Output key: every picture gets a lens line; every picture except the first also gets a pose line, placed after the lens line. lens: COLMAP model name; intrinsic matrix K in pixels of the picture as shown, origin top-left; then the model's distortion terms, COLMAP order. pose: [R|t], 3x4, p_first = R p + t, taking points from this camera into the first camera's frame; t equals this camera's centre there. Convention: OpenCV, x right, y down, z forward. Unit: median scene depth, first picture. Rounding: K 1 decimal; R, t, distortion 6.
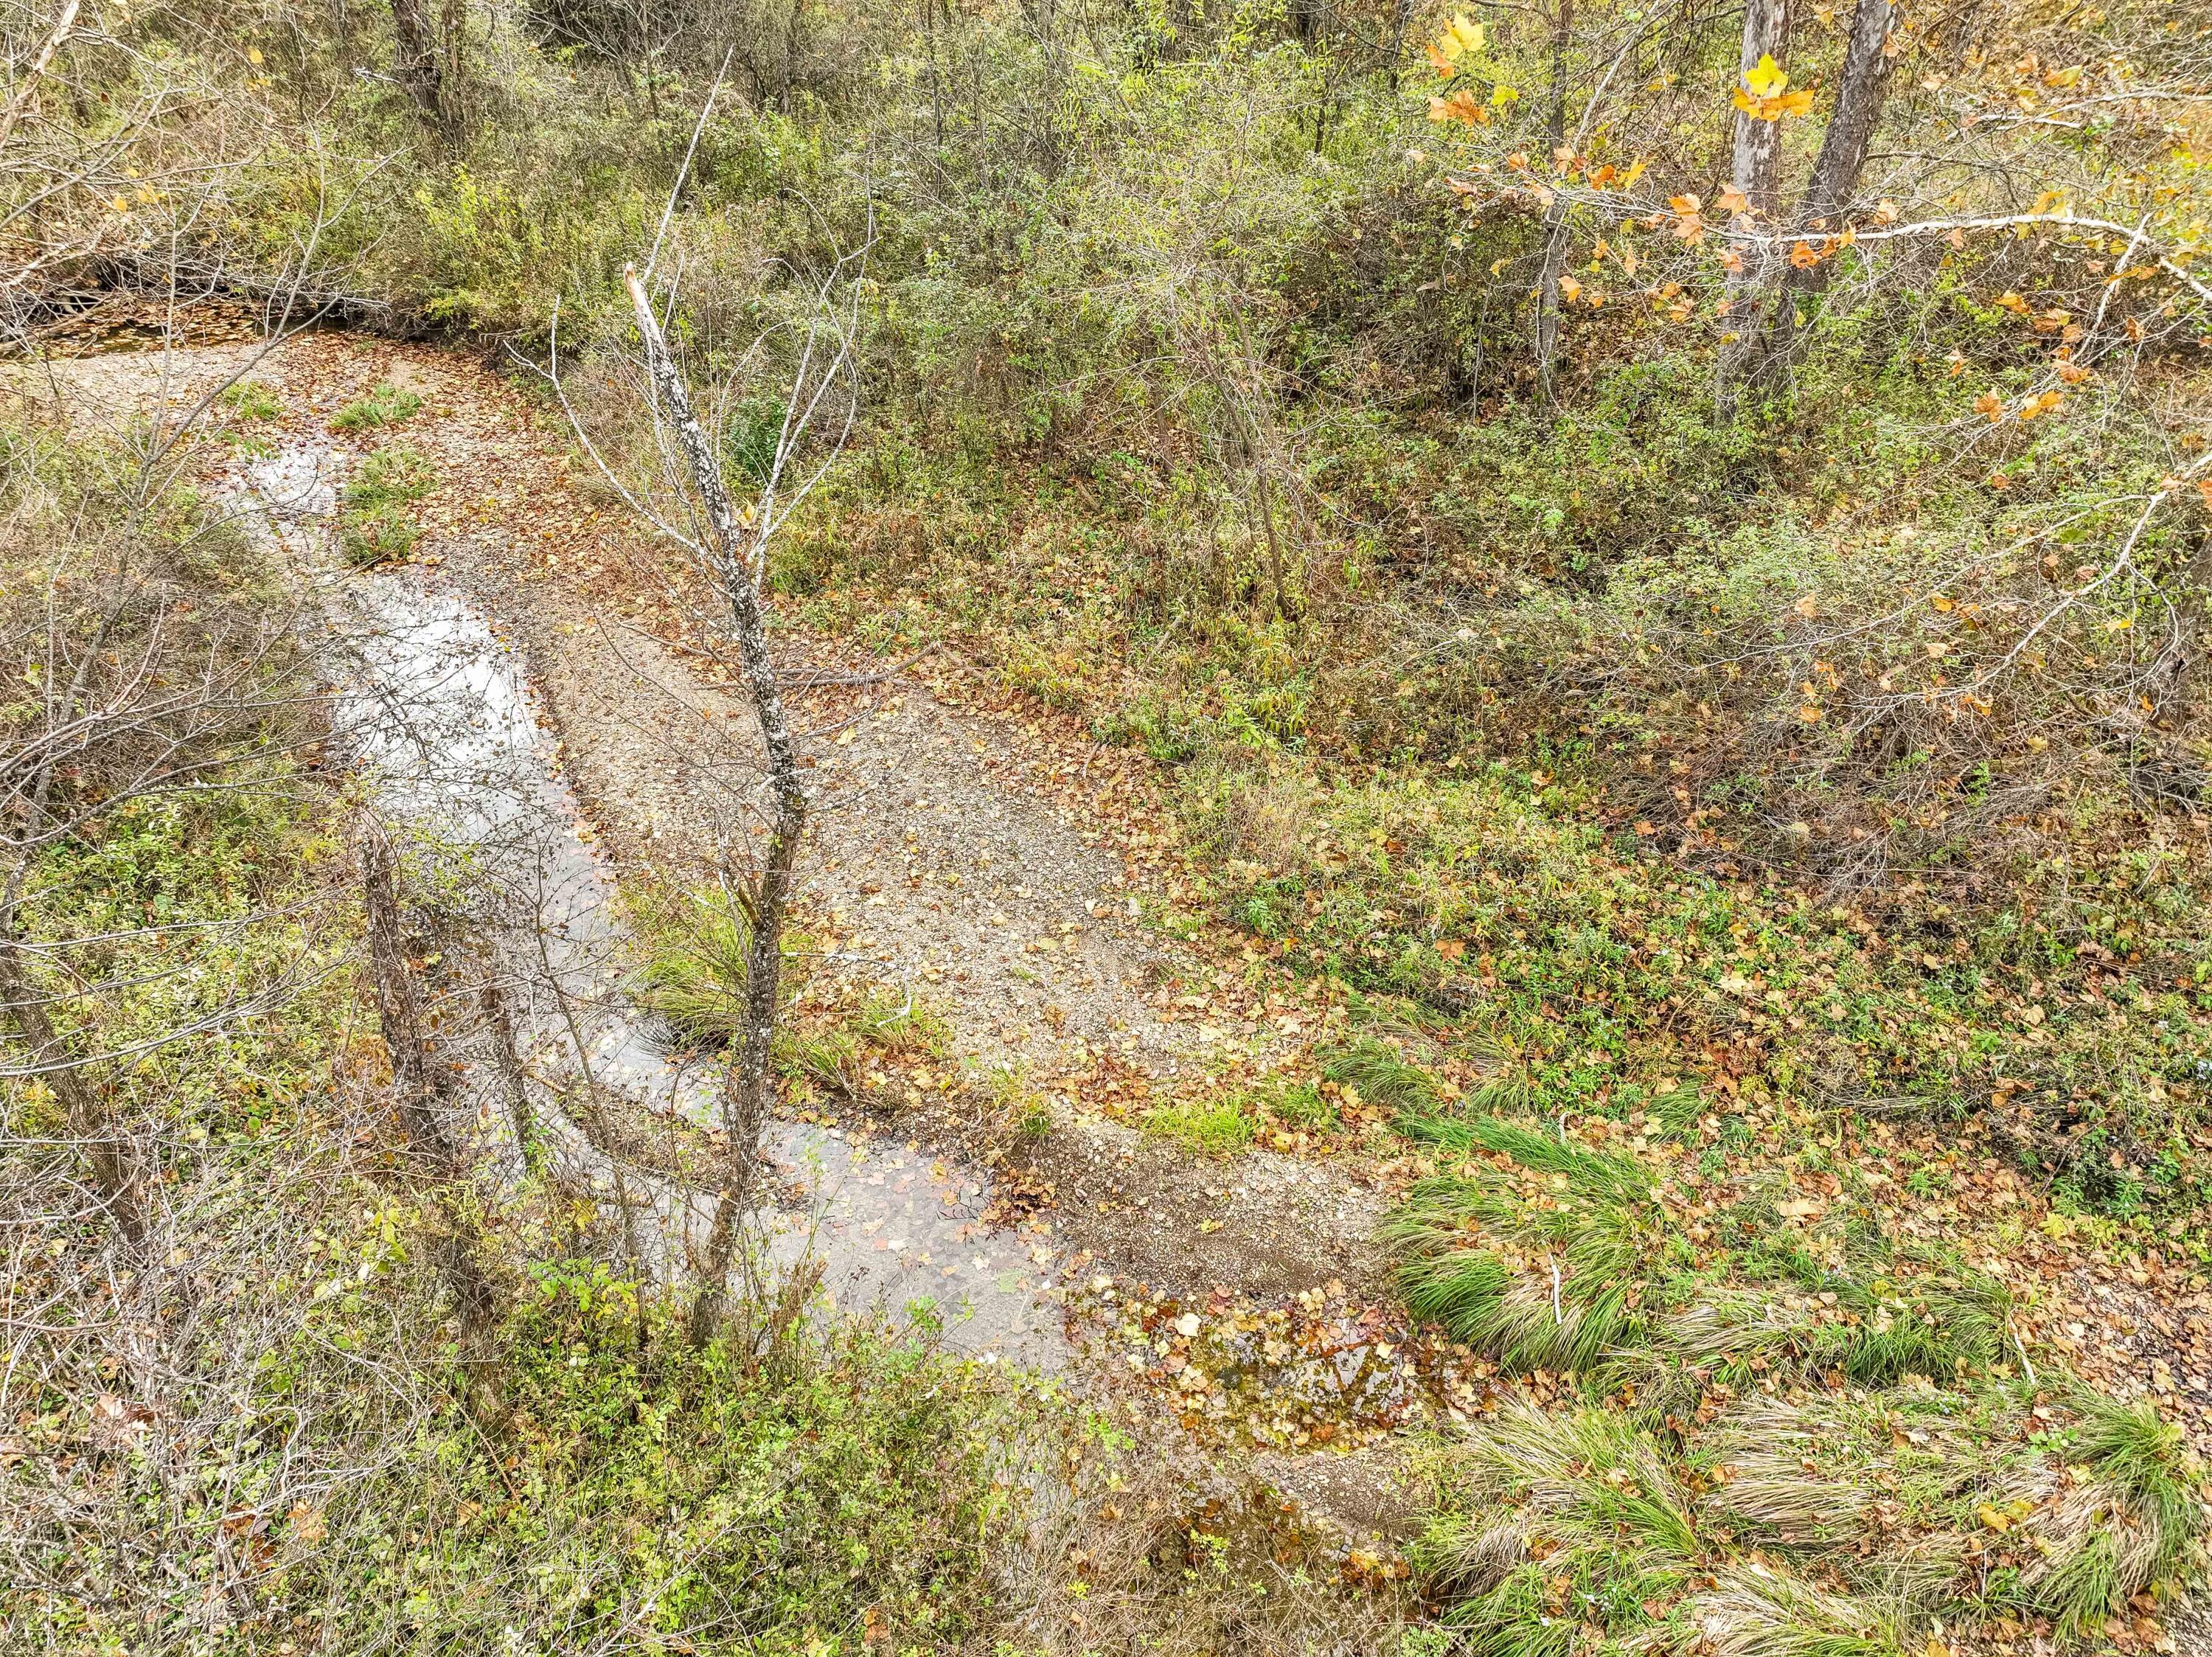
lens RADIAL K [[1568.0, 0, 1111.2], [0, 1568.0, 839.6], [0, 0, 1]] dist [-0.005439, 0.014421]
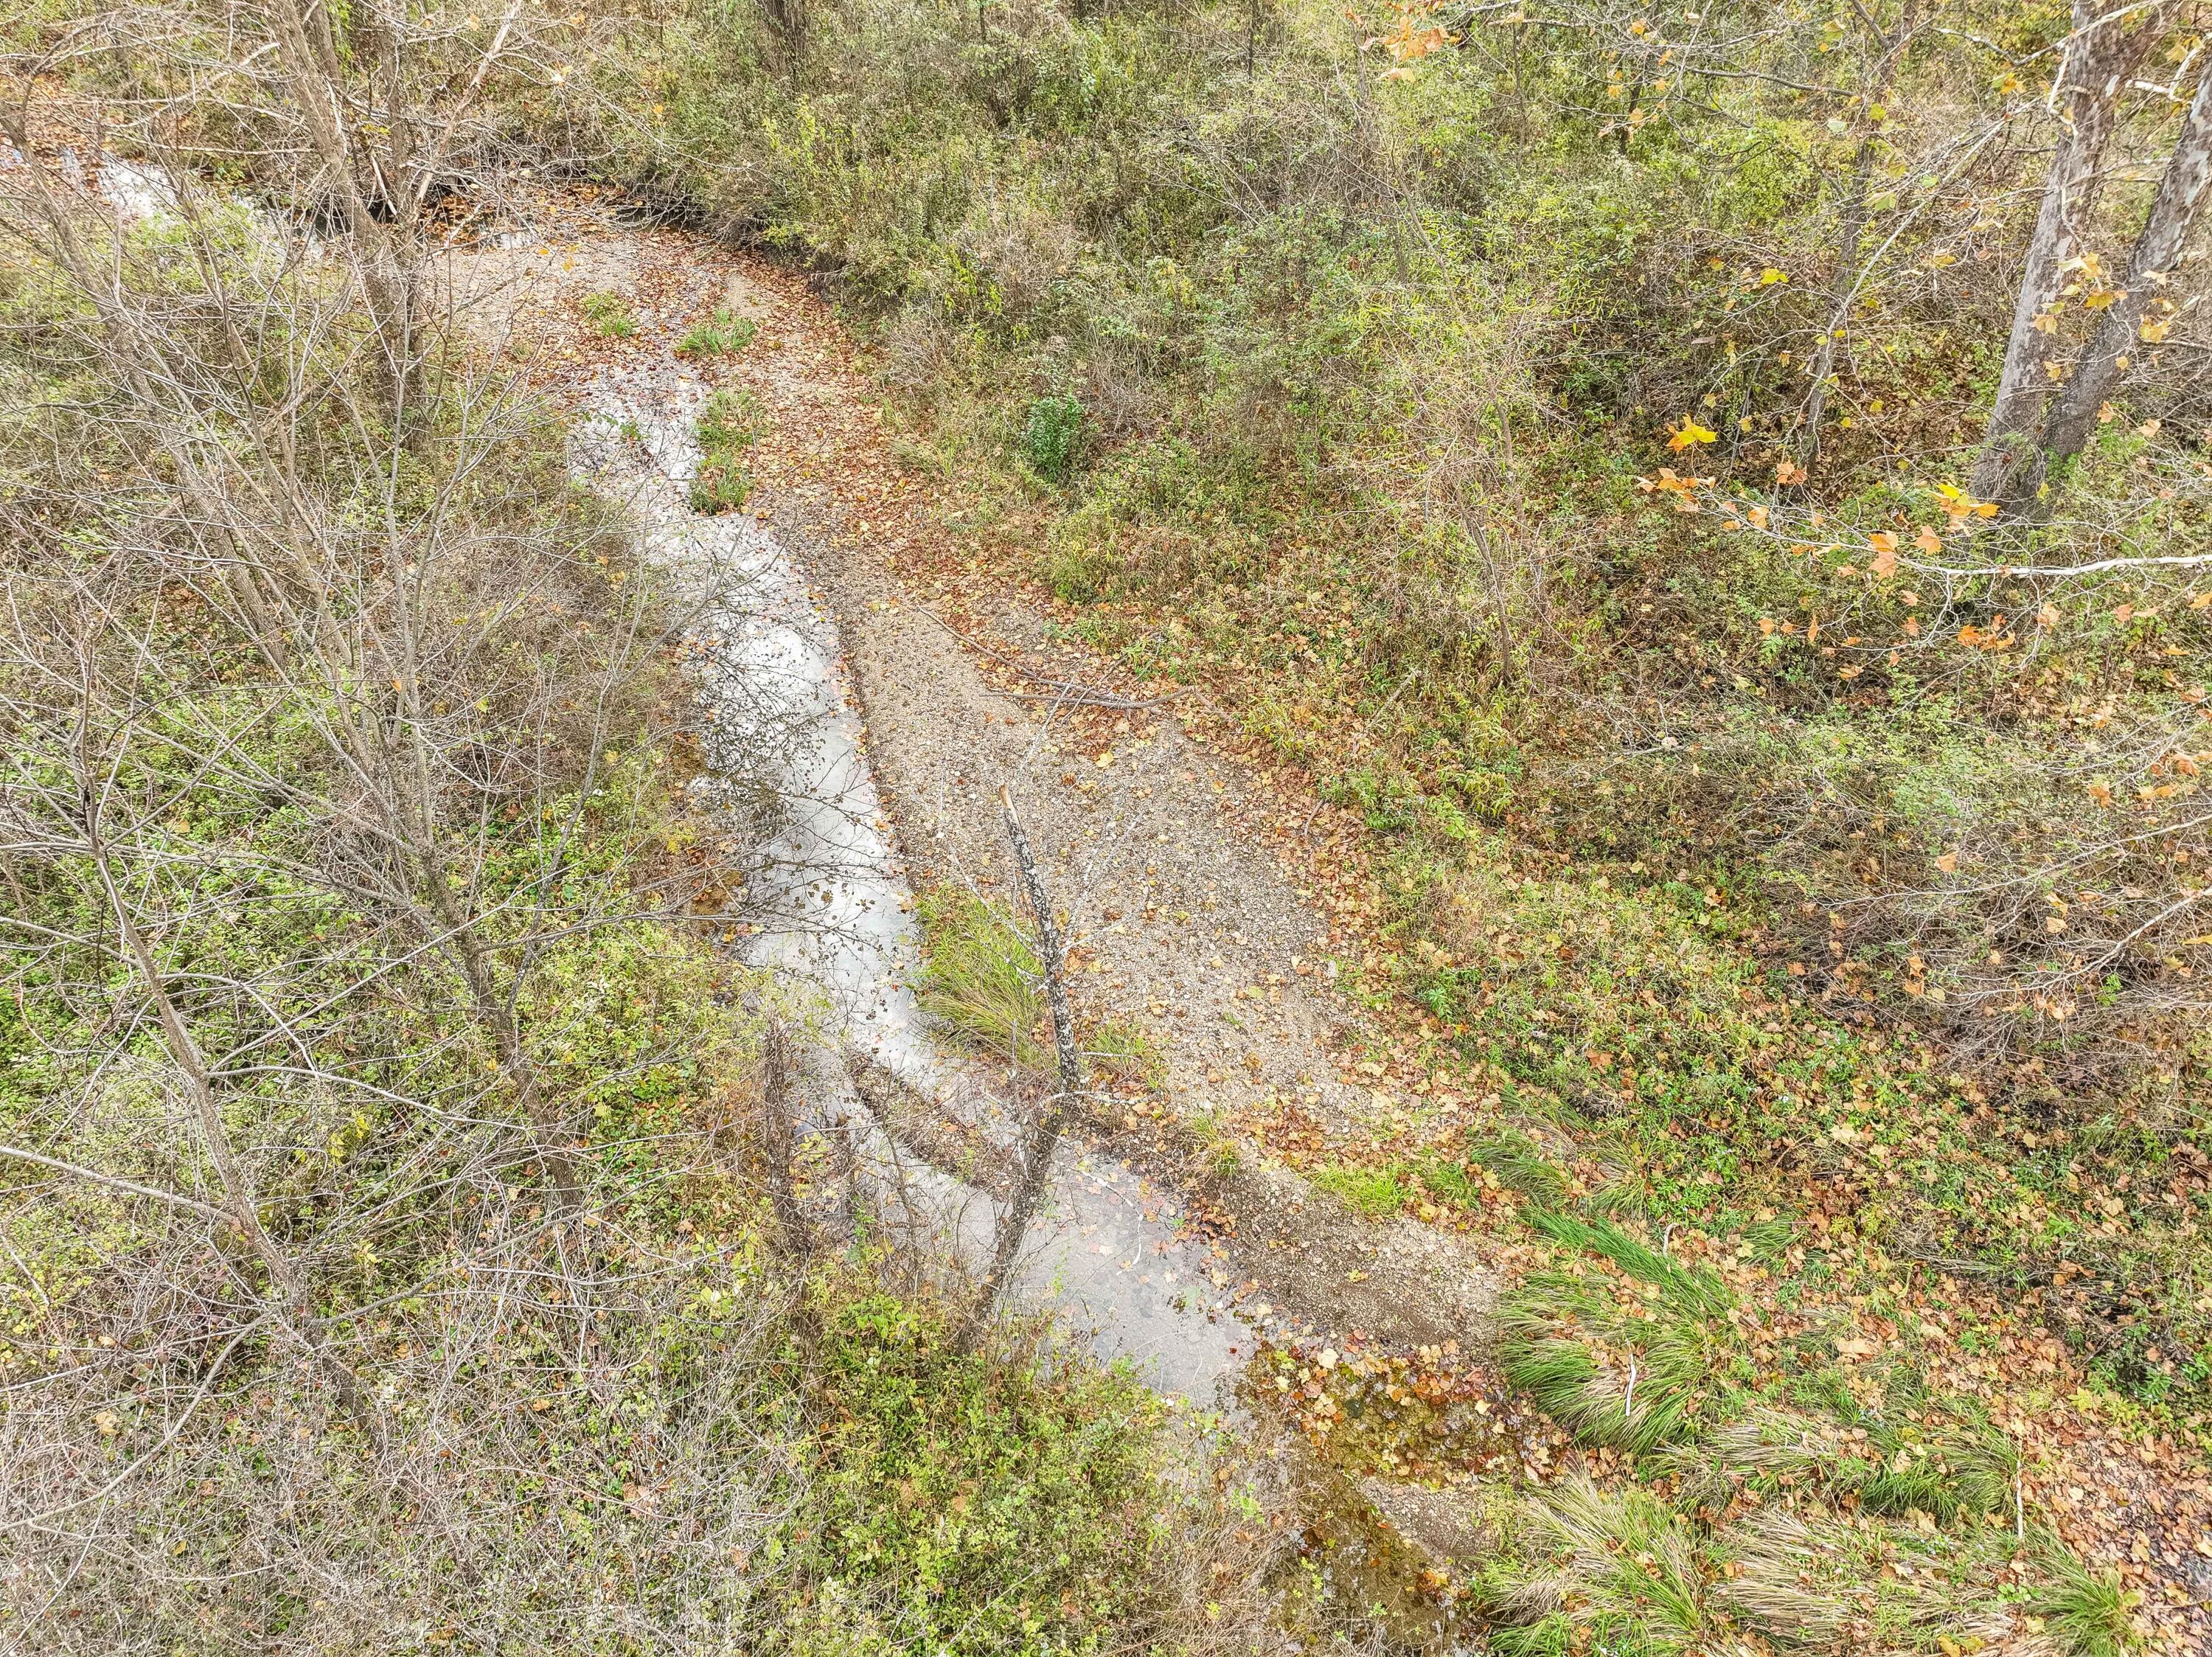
lens RADIAL K [[1568.0, 0, 1108.8], [0, 1568.0, 829.4], [0, 0, 1]] dist [-0.005439, 0.014421]
pose [[0.983169, 0.123574, -0.134570, -0.005692], [-0.102886, 0.983146, 0.151122, -0.238338], [0.150977, -0.134733, 0.979312, -0.172242]]
